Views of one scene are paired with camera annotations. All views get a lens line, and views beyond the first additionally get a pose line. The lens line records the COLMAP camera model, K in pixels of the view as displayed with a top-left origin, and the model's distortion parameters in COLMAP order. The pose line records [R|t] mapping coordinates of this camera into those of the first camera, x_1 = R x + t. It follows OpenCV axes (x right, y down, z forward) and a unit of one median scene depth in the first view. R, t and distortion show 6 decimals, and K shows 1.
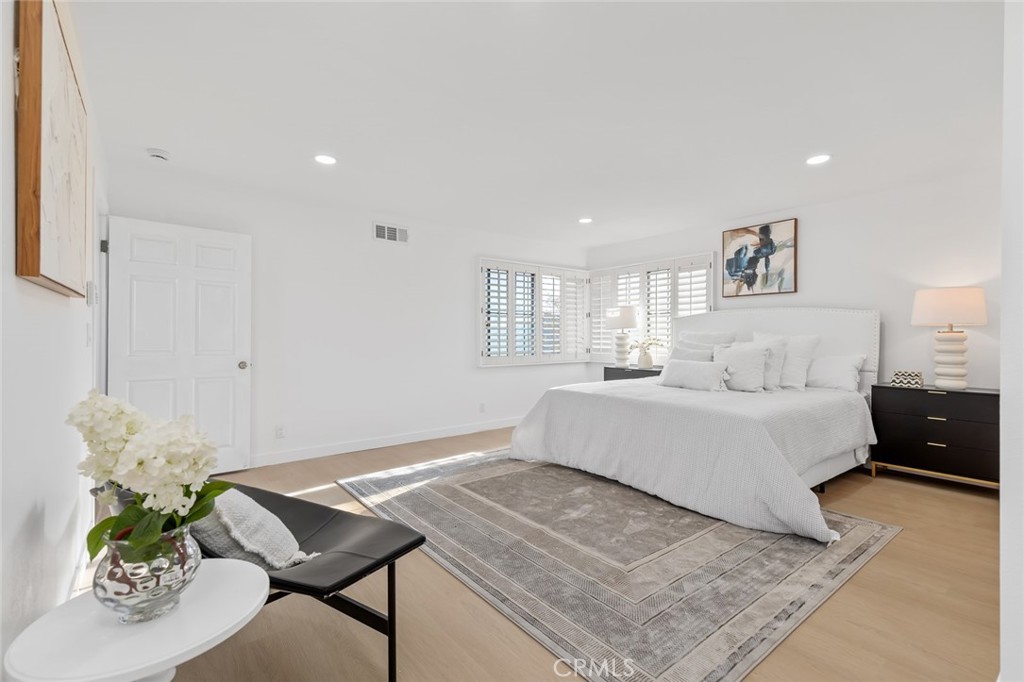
lens RADIAL K [[461.7, 0, 516.7], [0, 461.7, 338.4], [0, 0, 1]] dist [0.003067, 0.000031]
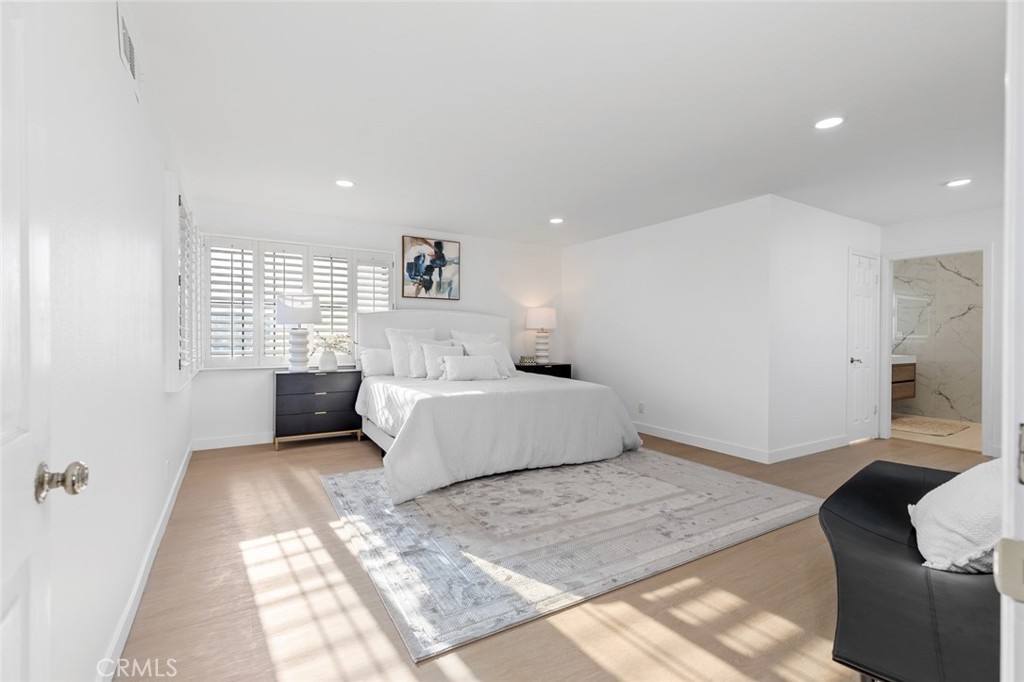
lens RADIAL K [[461.7, 0, 518.4], [0, 461.7, 339.9], [0, 0, 1]] dist [0.003067, 0.000031]
pose [[0.121776, -0.009585, 0.992511, -0.608990], [-0.005539, 0.999931, 0.010336, -0.002645], [-0.992542, -0.006756, 0.121715, 0.632318]]
